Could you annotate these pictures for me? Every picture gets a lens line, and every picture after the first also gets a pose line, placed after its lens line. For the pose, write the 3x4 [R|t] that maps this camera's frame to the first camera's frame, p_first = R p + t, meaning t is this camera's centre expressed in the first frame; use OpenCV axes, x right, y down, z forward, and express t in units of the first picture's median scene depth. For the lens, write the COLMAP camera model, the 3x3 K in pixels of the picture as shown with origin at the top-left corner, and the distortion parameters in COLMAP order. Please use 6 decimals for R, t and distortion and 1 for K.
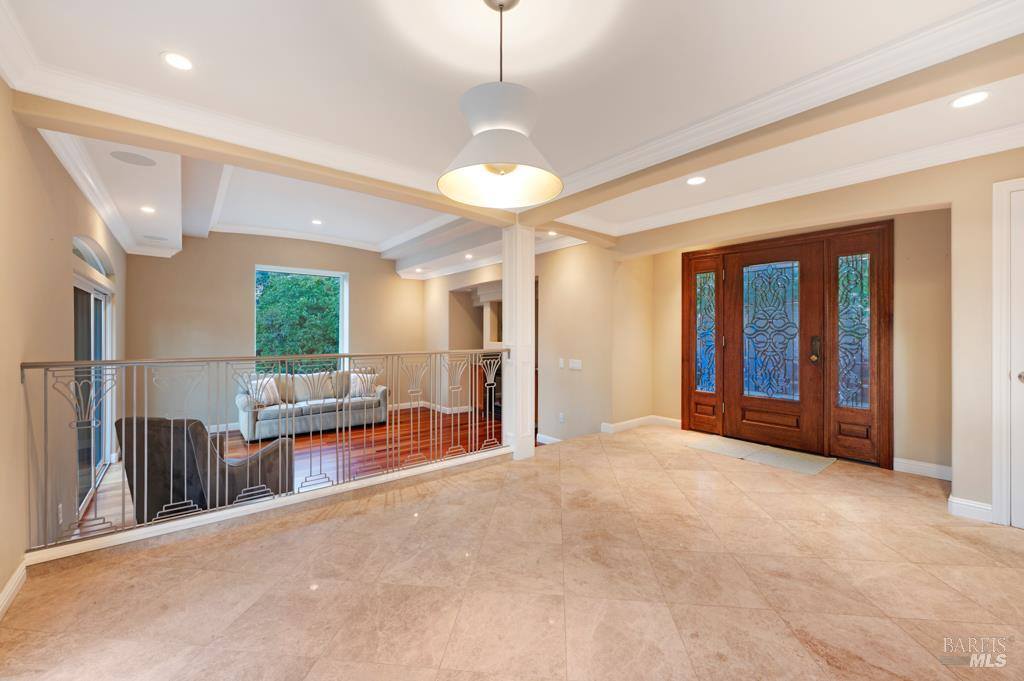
lens RADIAL K [[407.3, 0, 511.9], [0, 407.3, 334.2], [0, 0, 1]] dist [-0.001089, 0.000354]
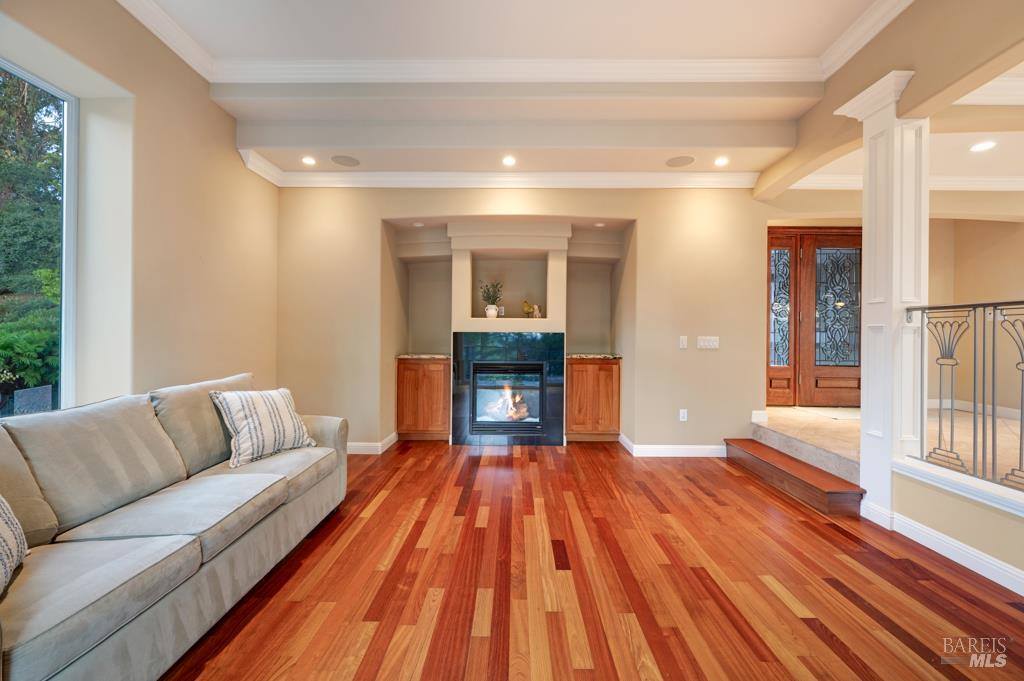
lens RADIAL K [[407.3, 0, 511.9], [0, 407.3, 334.2], [0, 0, 1]] dist [-0.001089, 0.000354]
pose [[0.632585, 0.007869, 0.774451, -0.997494], [-0.006024, 0.999968, -0.005240, 0.095307], [-0.774468, -0.001350, 0.632612, 1.183544]]
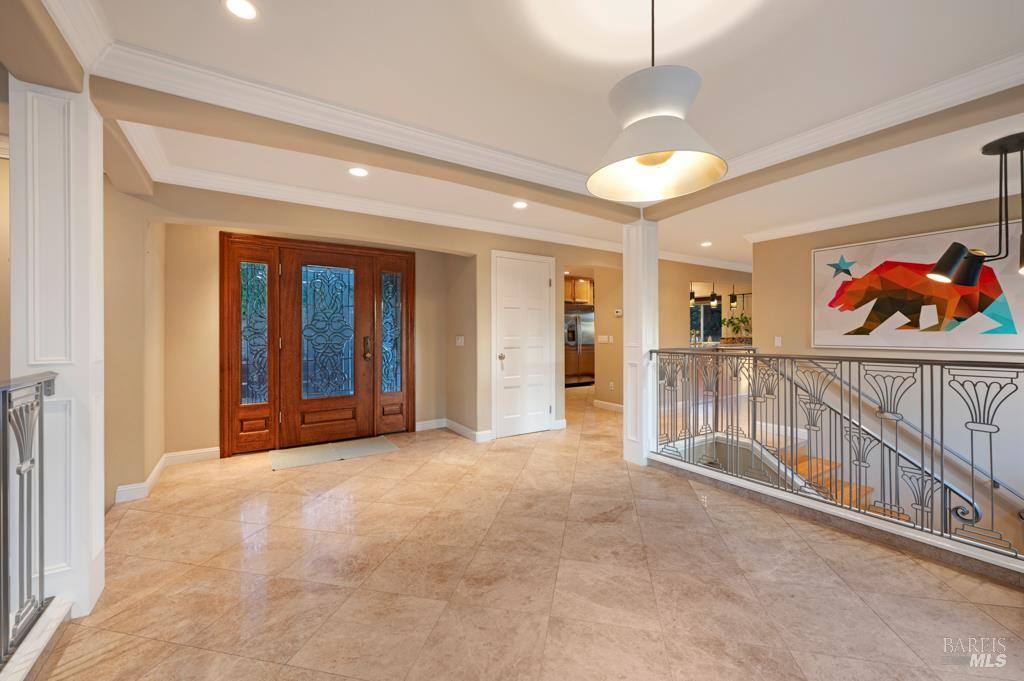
lens RADIAL K [[407.3, 0, 511.9], [0, 407.3, 334.2], [0, 0, 1]] dist [-0.001089, 0.000354]
pose [[0.103244, -0.001301, 0.994655, -0.419522], [0.005667, 0.999984, 0.000720, -0.001173], [-0.994640, 0.005562, 0.103250, 0.515412]]
